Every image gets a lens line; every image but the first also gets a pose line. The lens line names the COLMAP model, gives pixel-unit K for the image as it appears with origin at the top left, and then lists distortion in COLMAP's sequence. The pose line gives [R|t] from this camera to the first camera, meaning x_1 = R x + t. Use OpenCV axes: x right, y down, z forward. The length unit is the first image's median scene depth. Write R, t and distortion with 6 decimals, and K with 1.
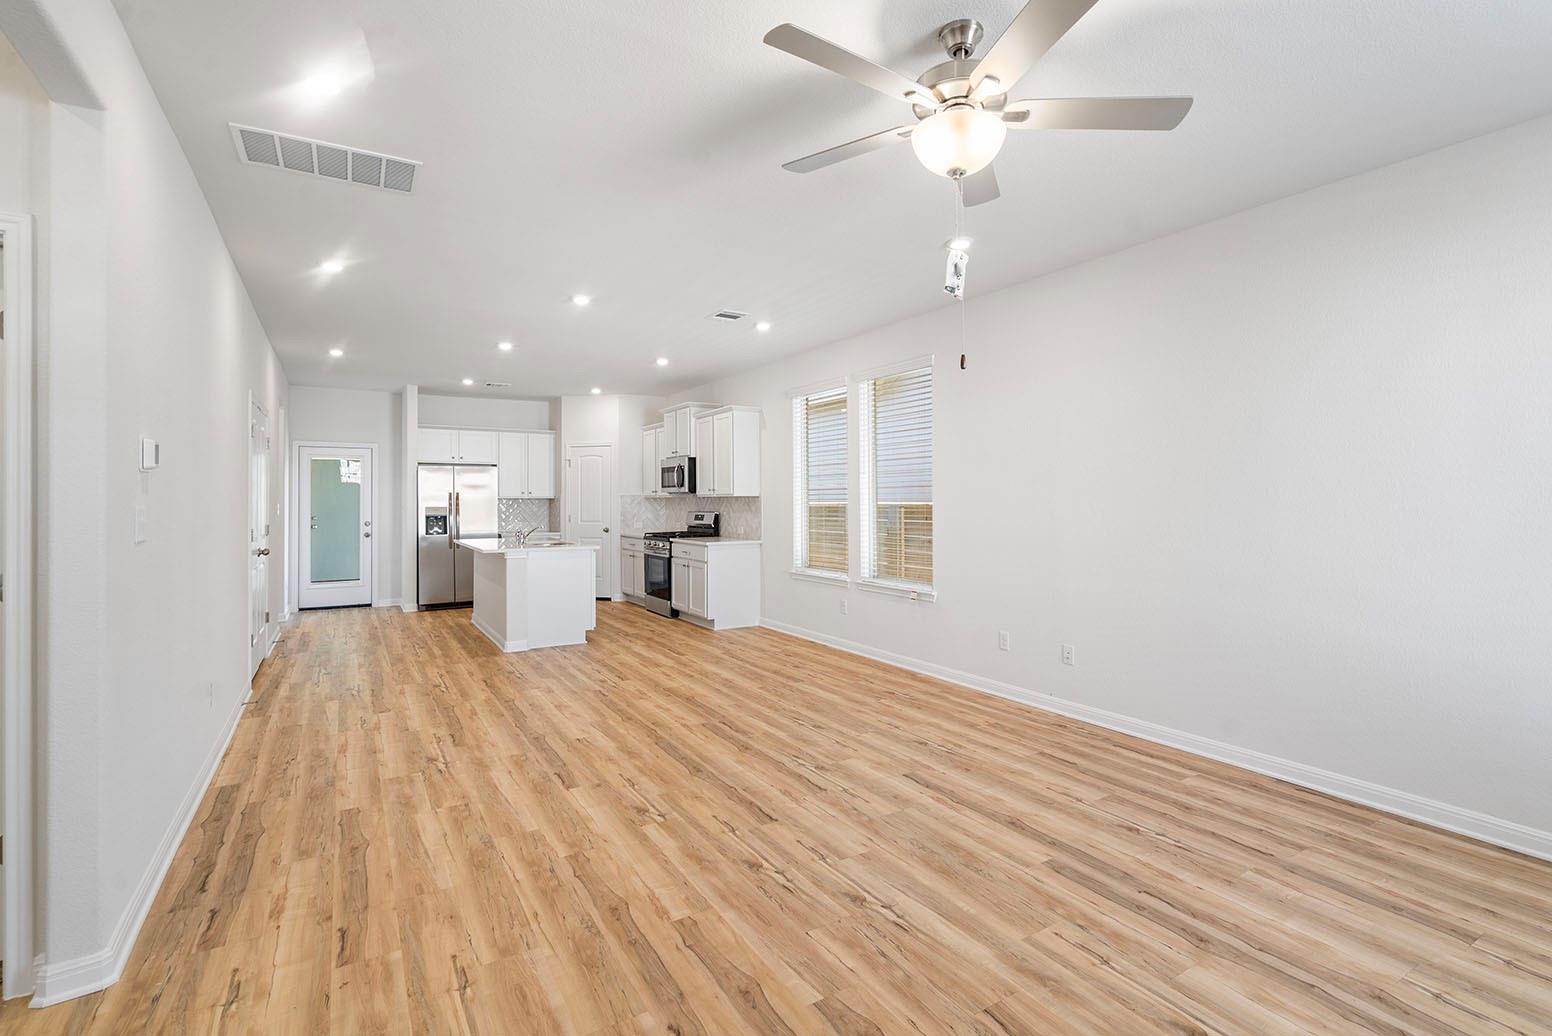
lens RADIAL K [[716.1, 0, 775.4], [0, 716.1, 494.2], [0, 0, 1]] dist [-0.002471, 0.001366]
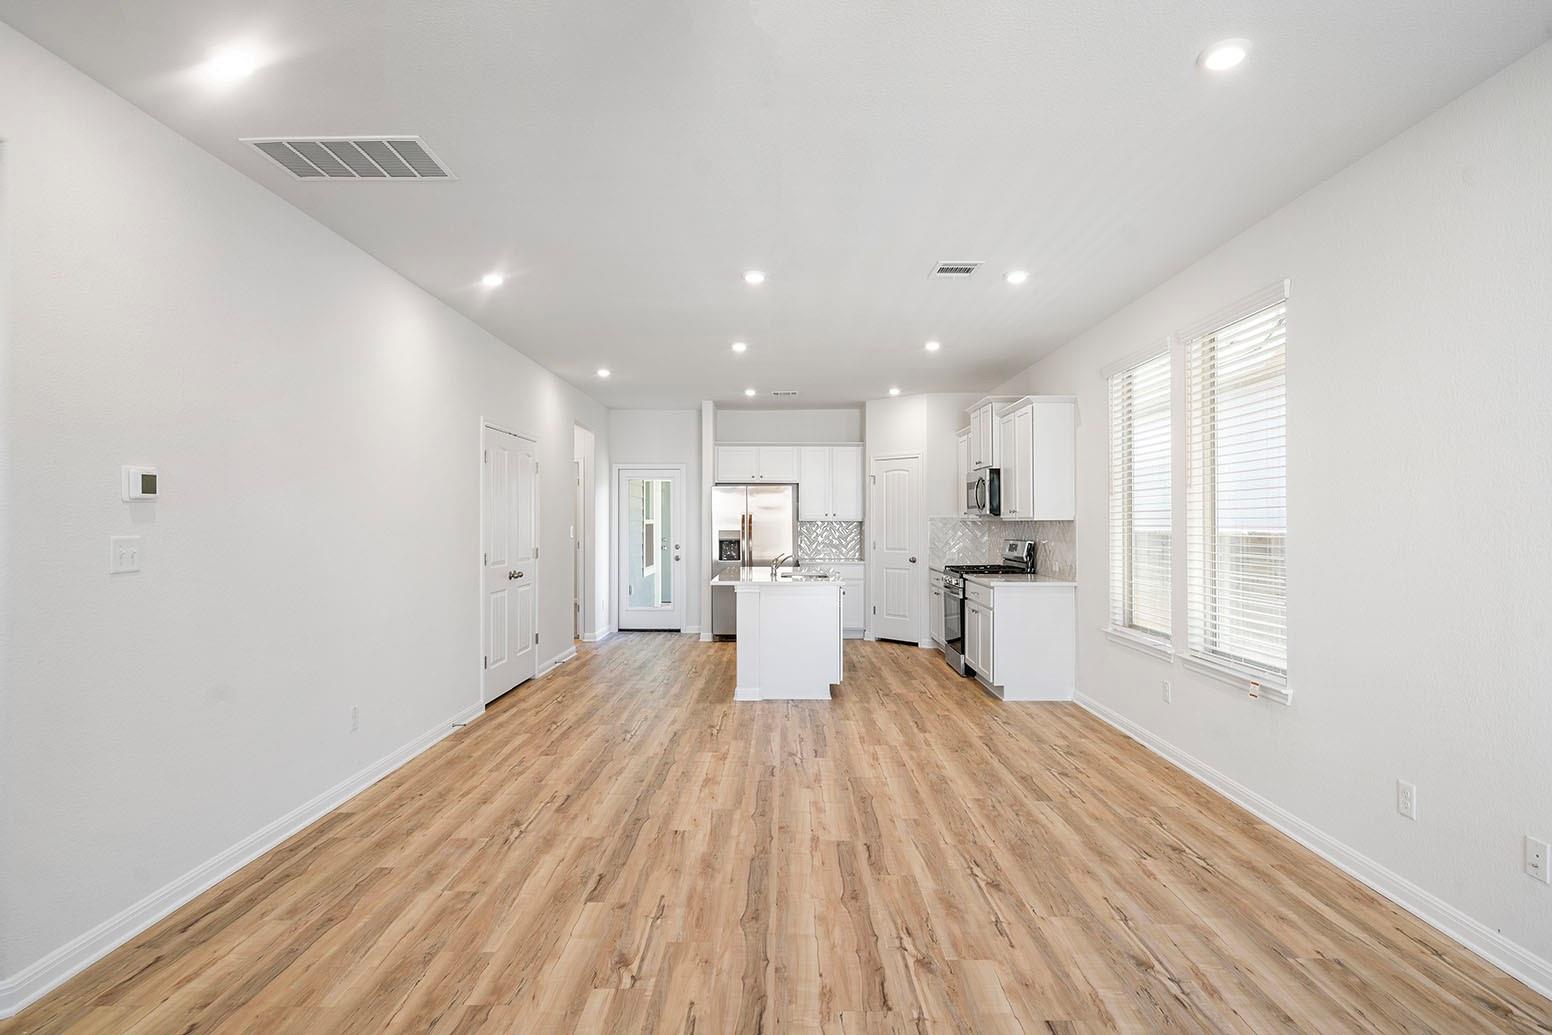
lens RADIAL K [[813.1, 0, 774.8], [0, 813.1, 519.4], [0, 0, 1]] dist [0.004451, 0.000660]
pose [[0.850322, 0.002299, -0.526258, 0.266709], [0.001663, 0.999974, 0.007055, -0.007473], [0.526260, -0.006874, 0.850296, 0.273284]]
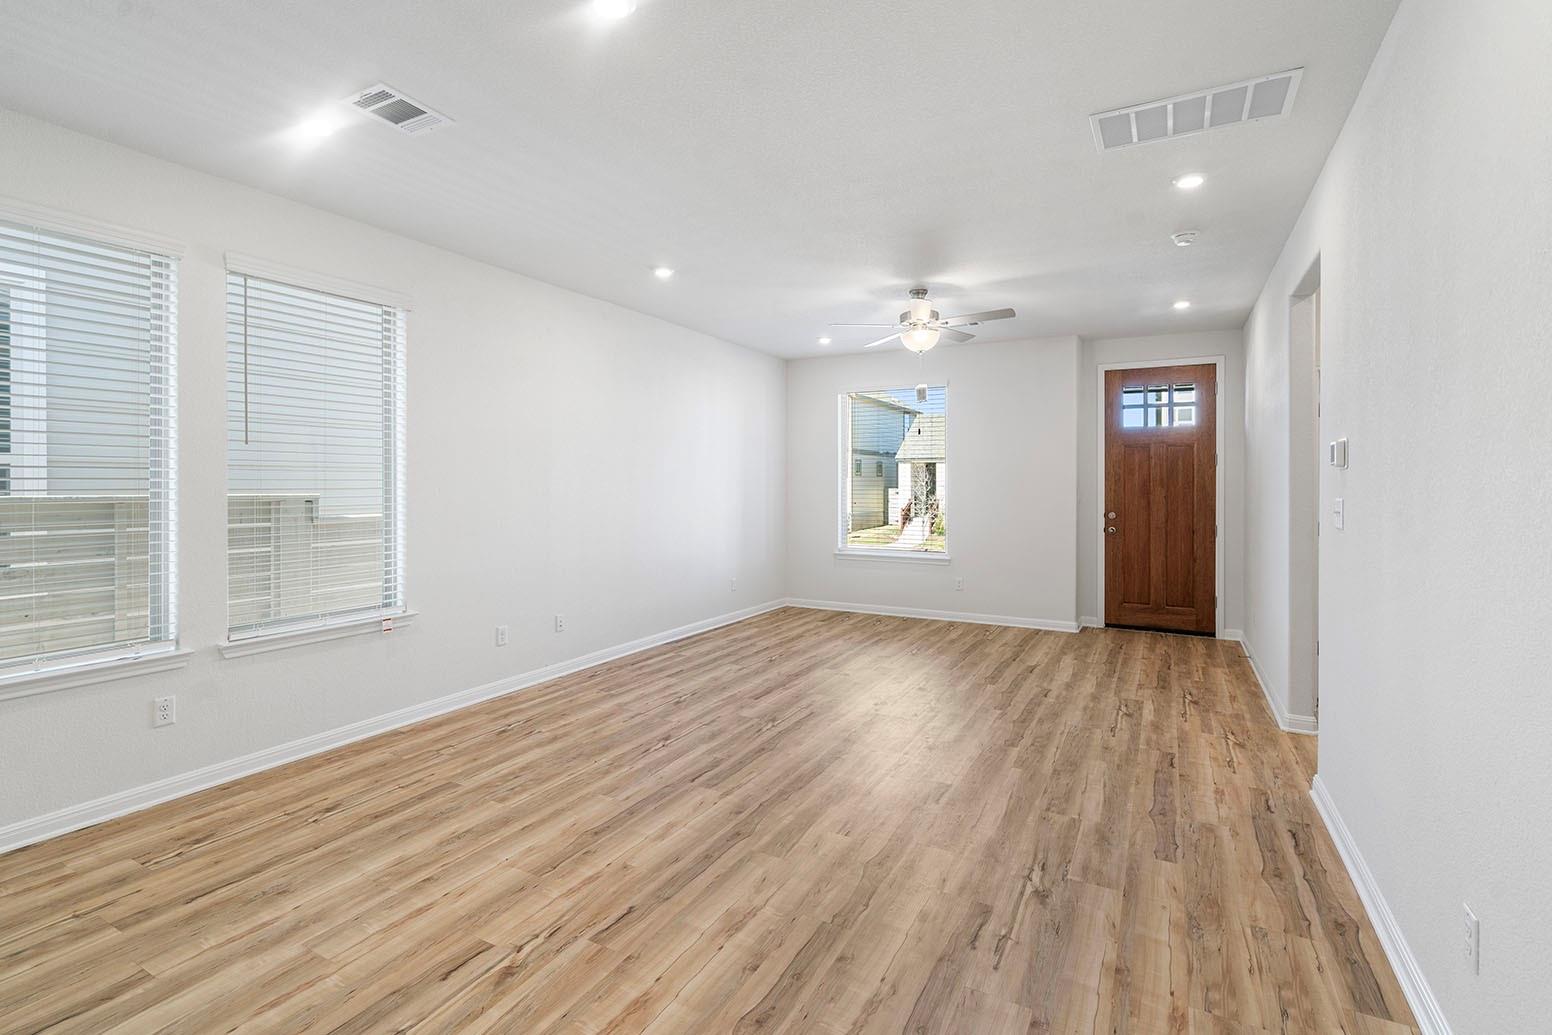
lens RADIAL K [[721.9, 0, 774.3], [0, 721.9, 483.8], [0, 0, 1]] dist [-0.004013, 0.001307]
pose [[-0.504805, 0.001790, 0.863232, -0.785417], [-0.008089, 0.999944, -0.006804, 0.004212], [-0.863196, -0.010417, -0.504762, 1.312734]]
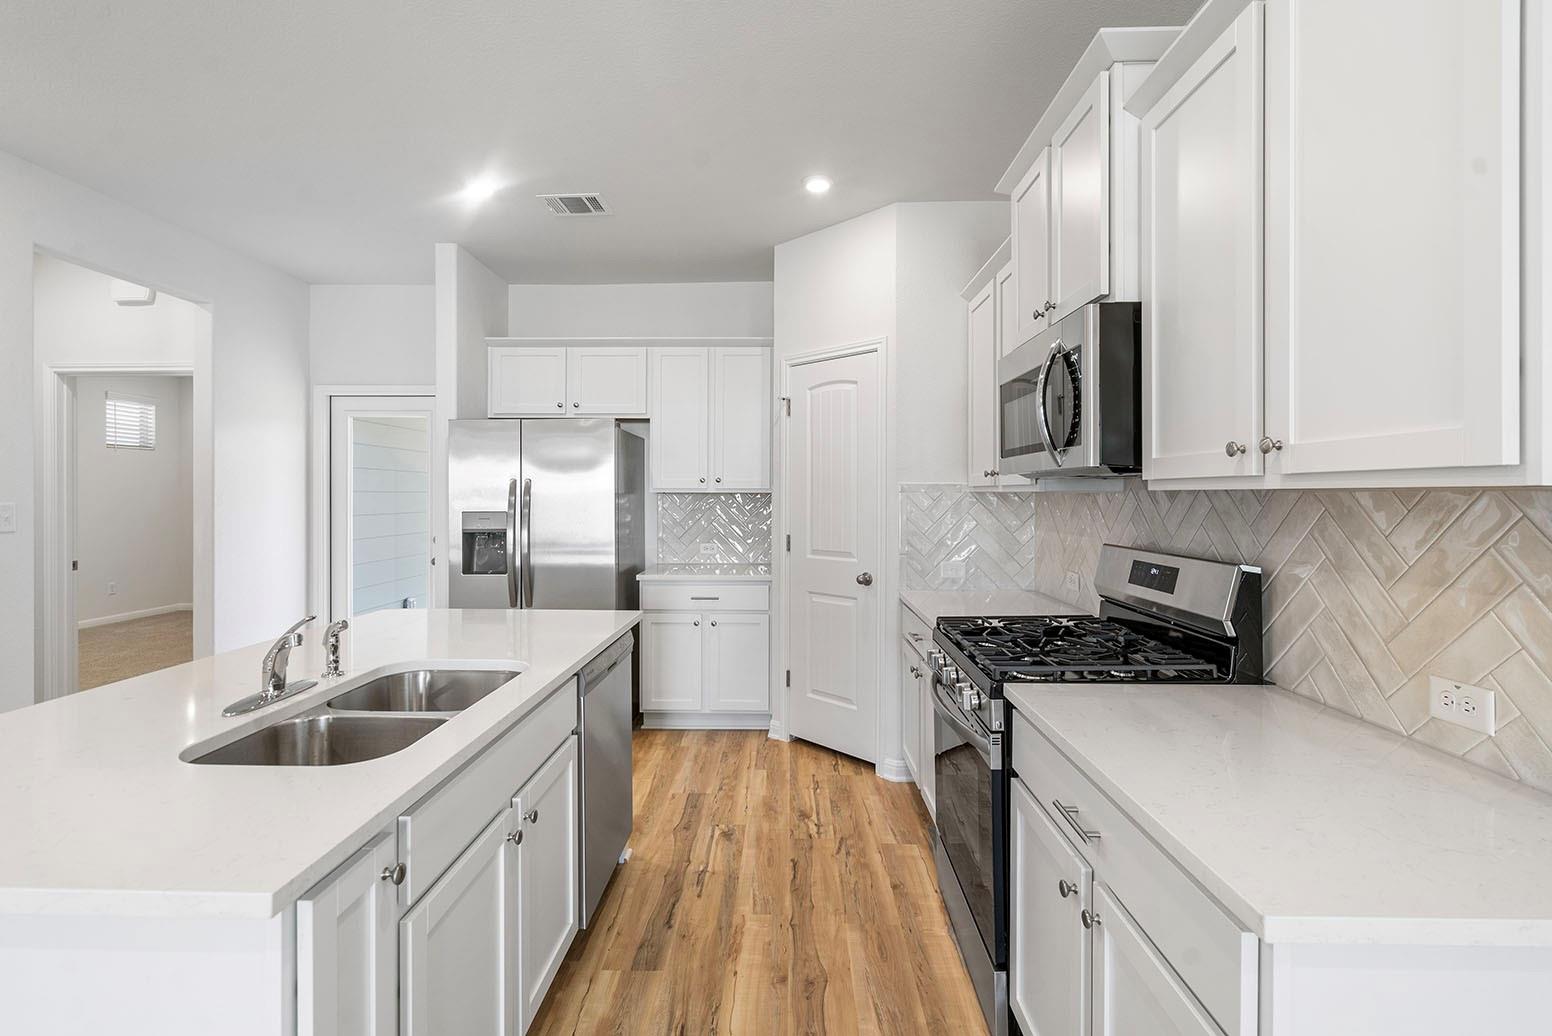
lens RADIAL K [[716.1, 0, 775.4], [0, 716.1, 494.2], [0, 0, 1]] dist [-0.002471, 0.001366]
pose [[0.845330, 0.006116, -0.534210, -0.170605], [-0.000714, 0.999946, 0.010319, 0.005391], [0.534245, -0.008342, 0.845289, 1.466779]]
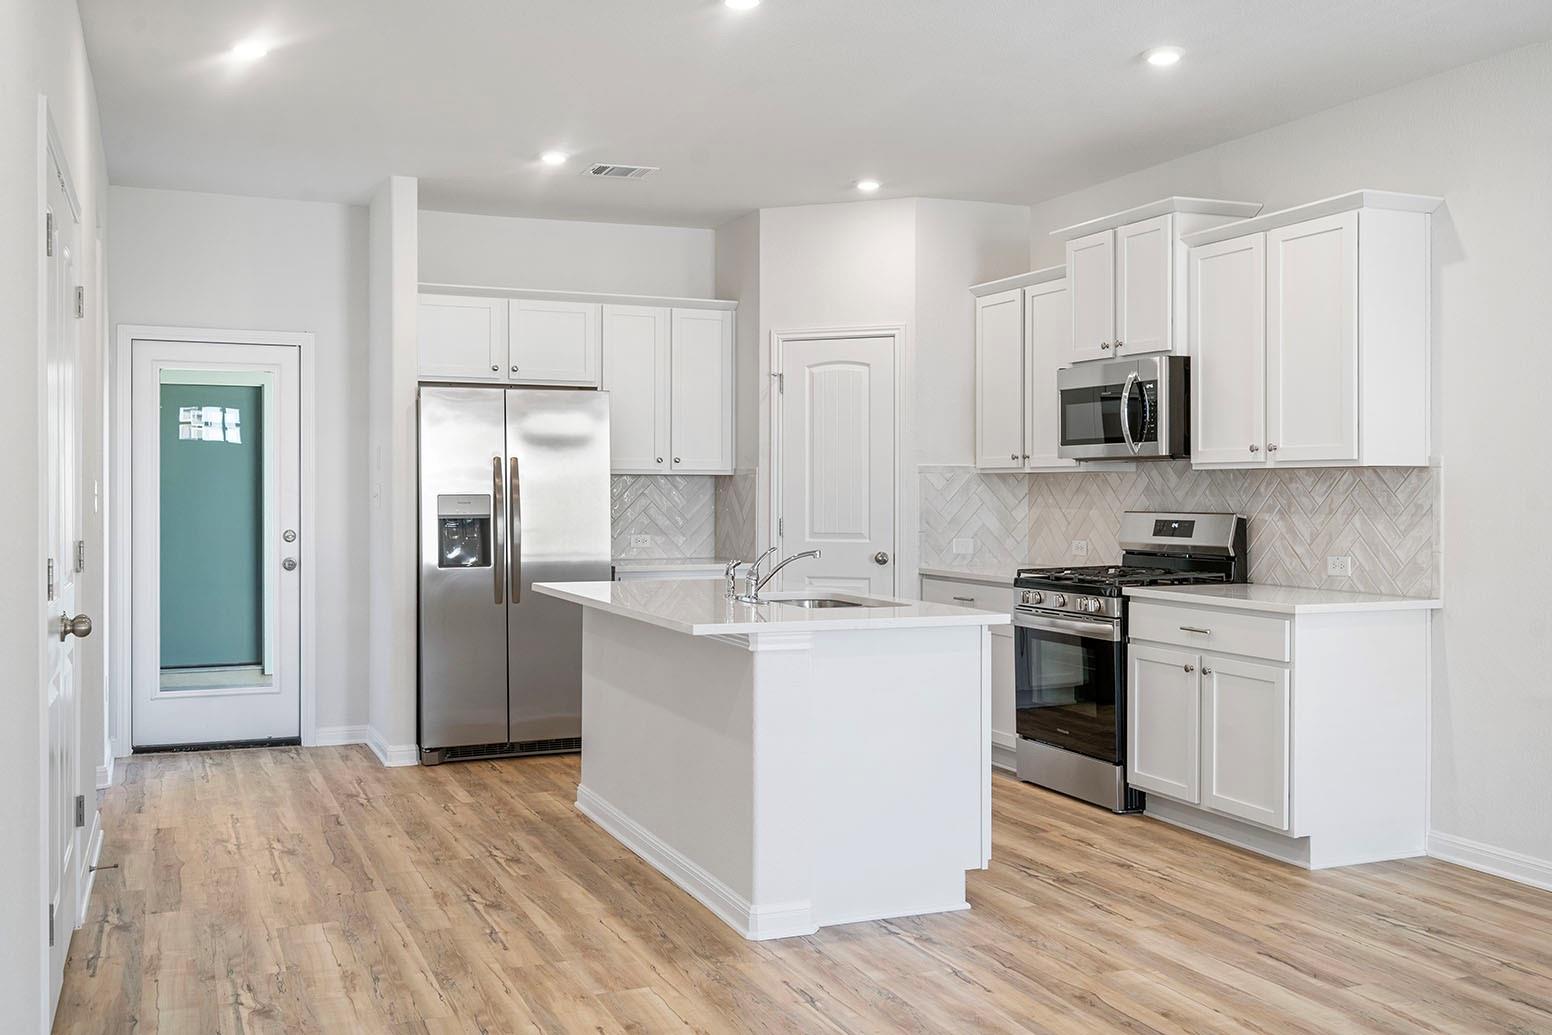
lens RADIAL K [[1456.5, 0, 776.0], [0, 1456.5, 493.5], [0, 0, 1]] dist [0.008312, -0.009831]
pose [[0.989418, 0.005689, -0.144980, -0.396817], [-0.003900, 0.999913, 0.012618, 0.013993], [0.145039, -0.011919, 0.989354, 0.509395]]
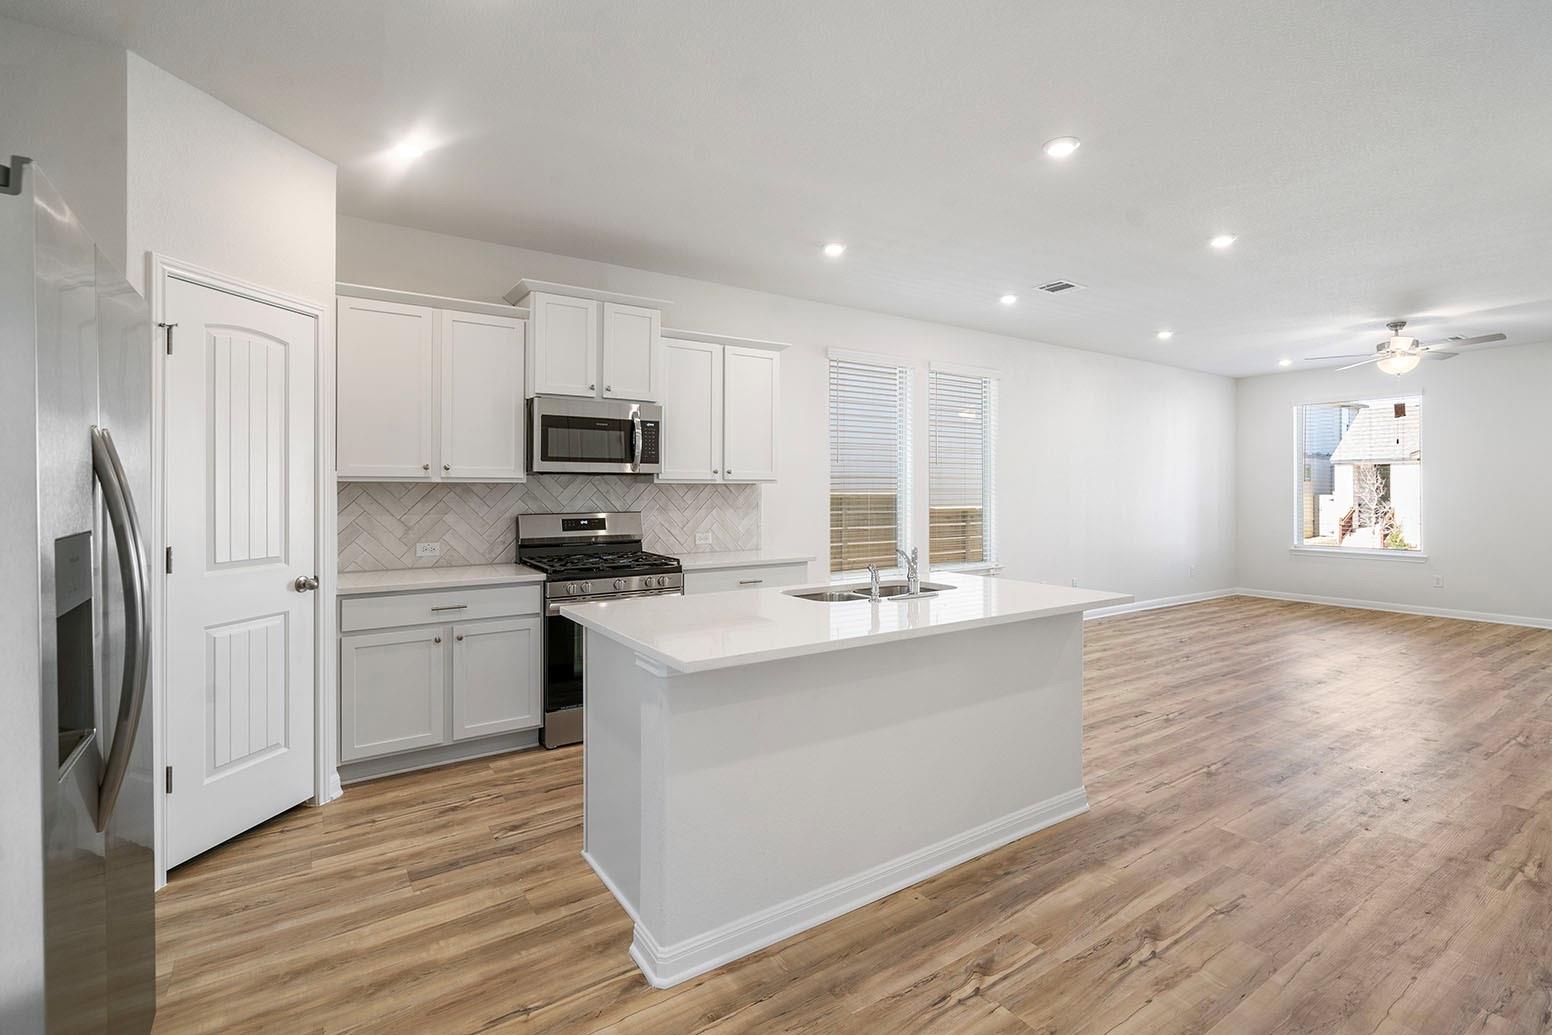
lens RADIAL K [[721.9, 0, 774.3], [0, 721.9, 483.8], [0, 0, 1]] dist [-0.004013, 0.001307]
pose [[-0.047878, 0.012172, 0.998779, -1.236784], [-0.008192, 0.999887, -0.012578, 0.019609], [-0.998820, -0.008784, -0.047773, 1.798809]]
